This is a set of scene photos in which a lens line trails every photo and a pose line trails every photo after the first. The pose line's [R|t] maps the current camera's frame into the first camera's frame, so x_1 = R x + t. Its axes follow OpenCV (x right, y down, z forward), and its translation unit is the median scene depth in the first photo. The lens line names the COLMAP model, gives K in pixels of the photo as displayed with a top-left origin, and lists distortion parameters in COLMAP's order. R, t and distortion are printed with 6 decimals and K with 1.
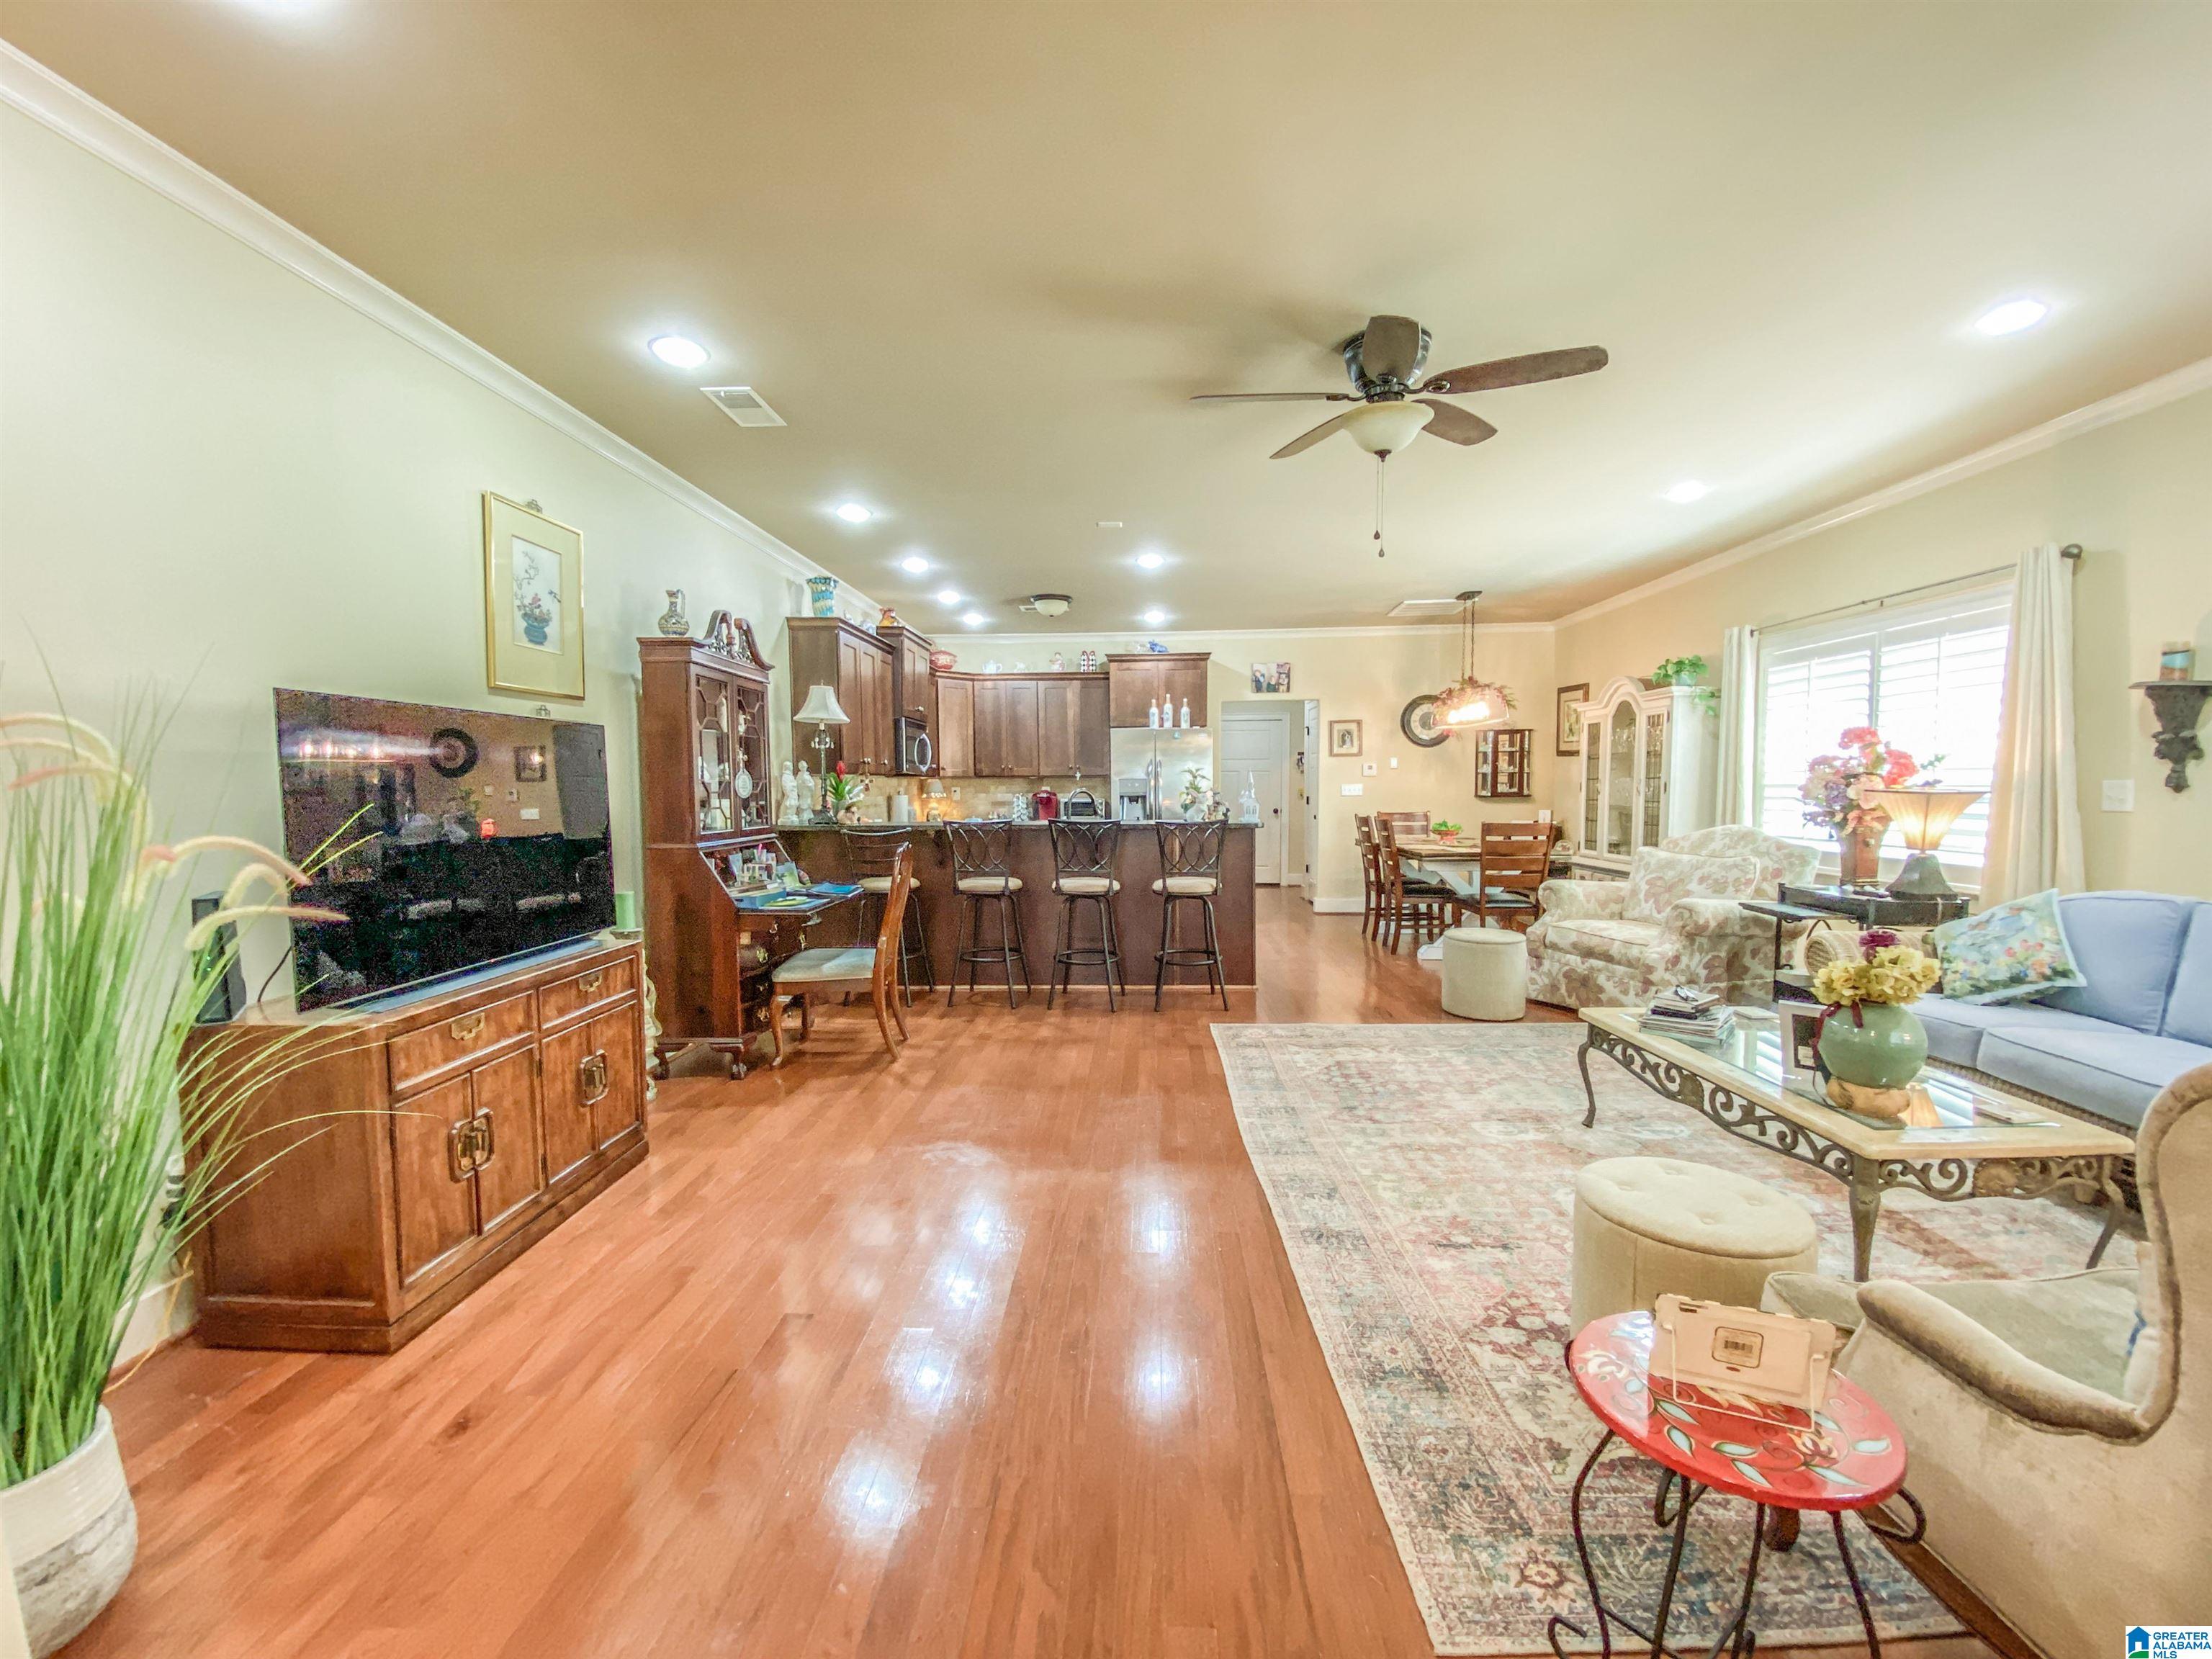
lens RADIAL K [[886.8, 0, 1103.3], [0, 886.8, 839.4], [0, 0, 1]] dist [0.035260, -0.030284]
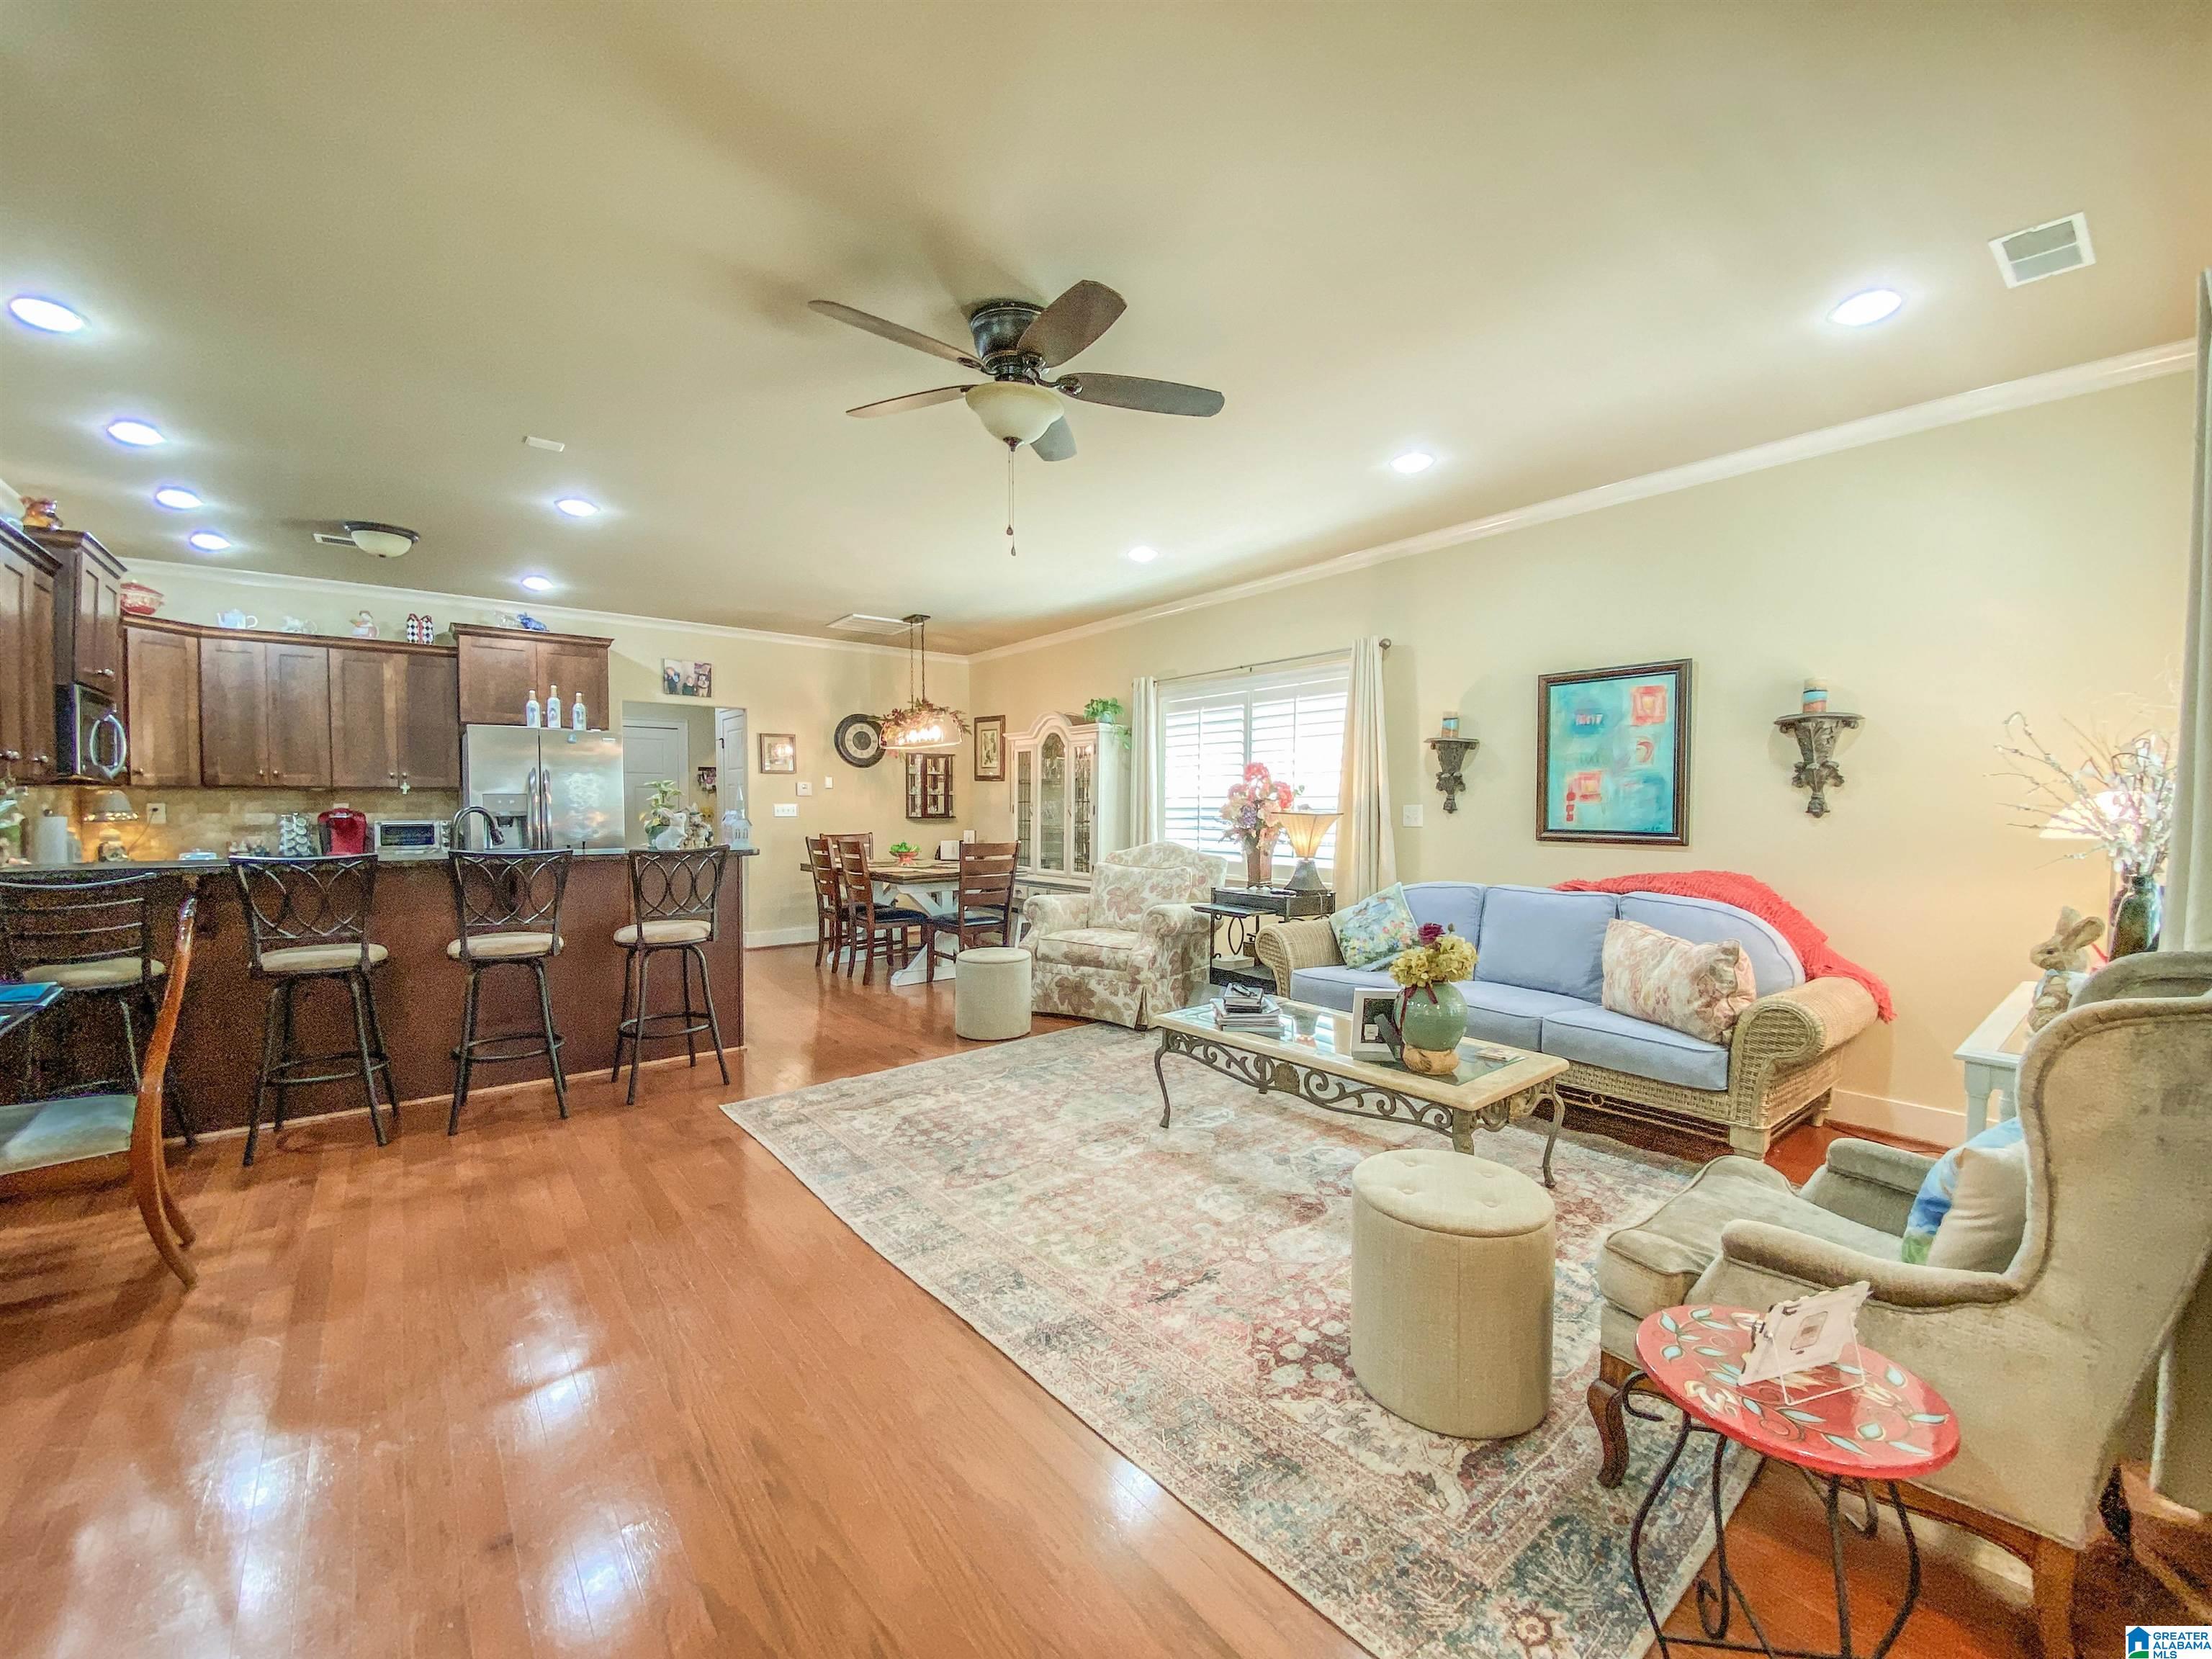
lens RADIAL K [[886.8, 0, 1103.3], [0, 886.8, 839.4], [0, 0, 1]] dist [0.035260, -0.030284]
pose [[0.753671, -0.017055, 0.657031, -0.124451], [0.032651, 0.999401, -0.011511, -0.006960], [-0.656441, 0.030128, 0.753776, 0.149917]]
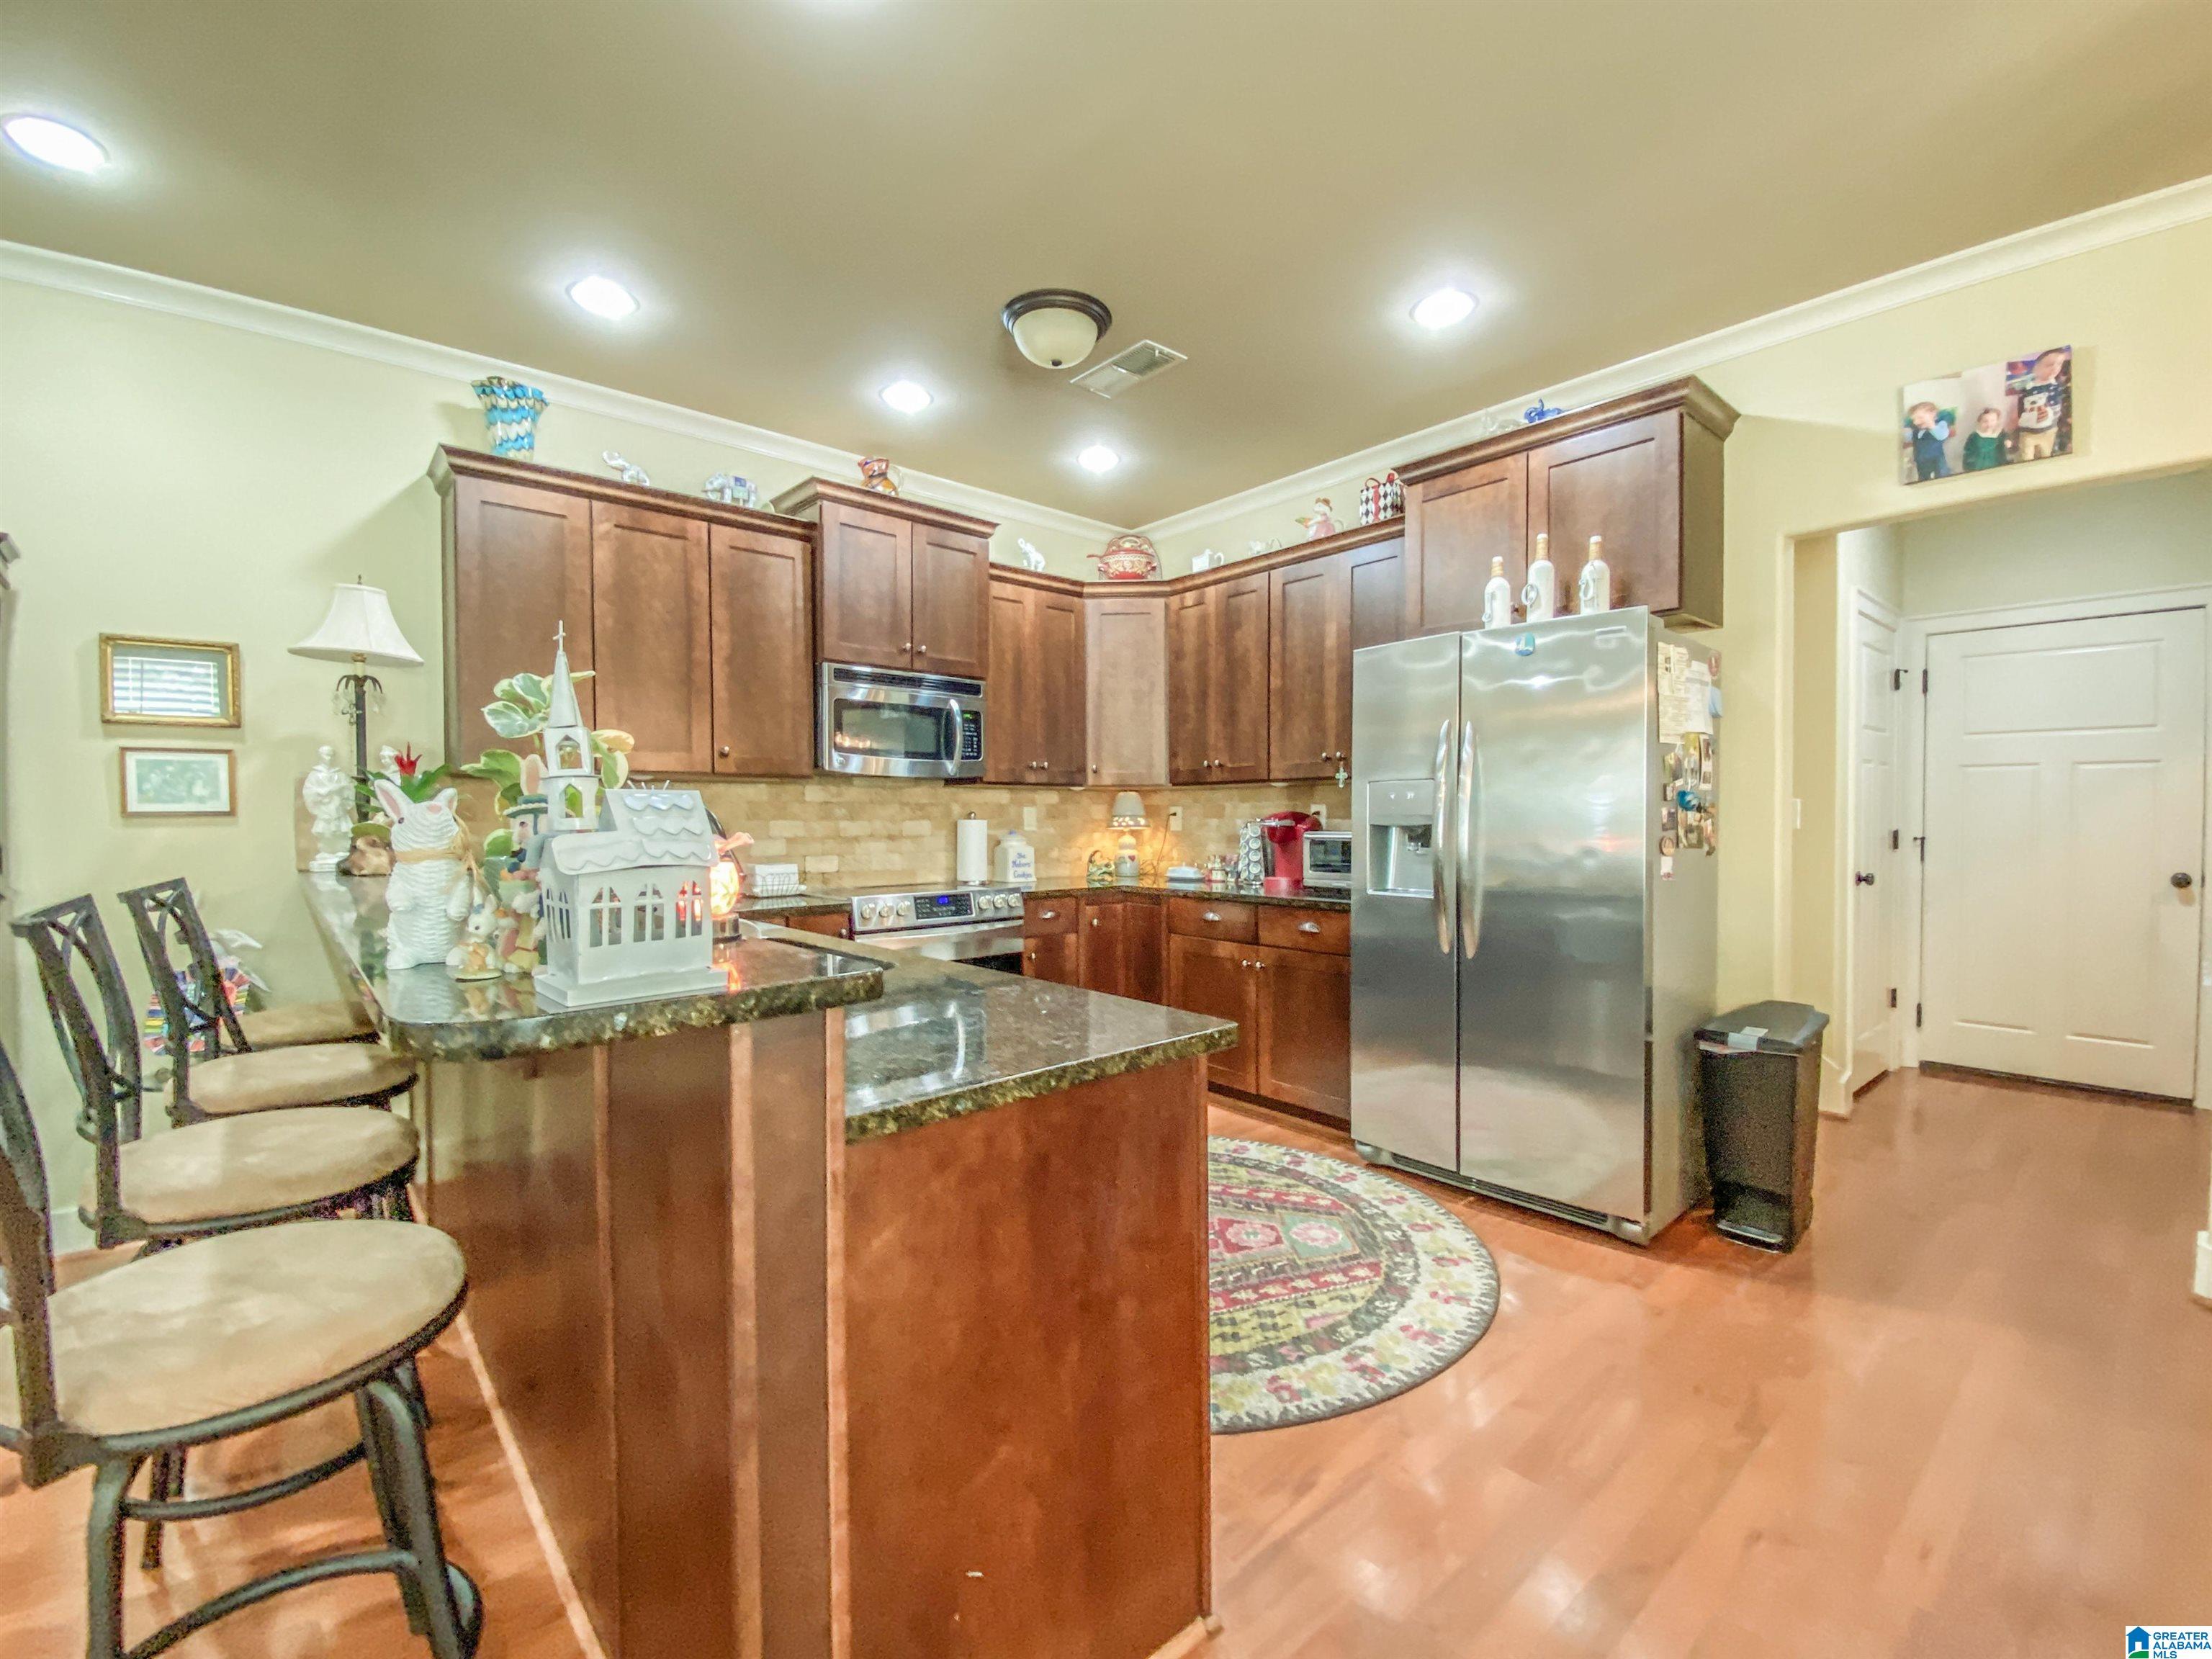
lens RADIAL K [[920.7, 0, 1102.9], [0, 920.7, 839.7], [0, 0, 1]] dist [0.013658, -0.021086]
pose [[0.693024, 0.022030, -0.720578, 0.331298], [-0.047918, 0.998730, -0.015551, -0.046767], [0.719321, 0.045306, 0.693199, 0.967430]]
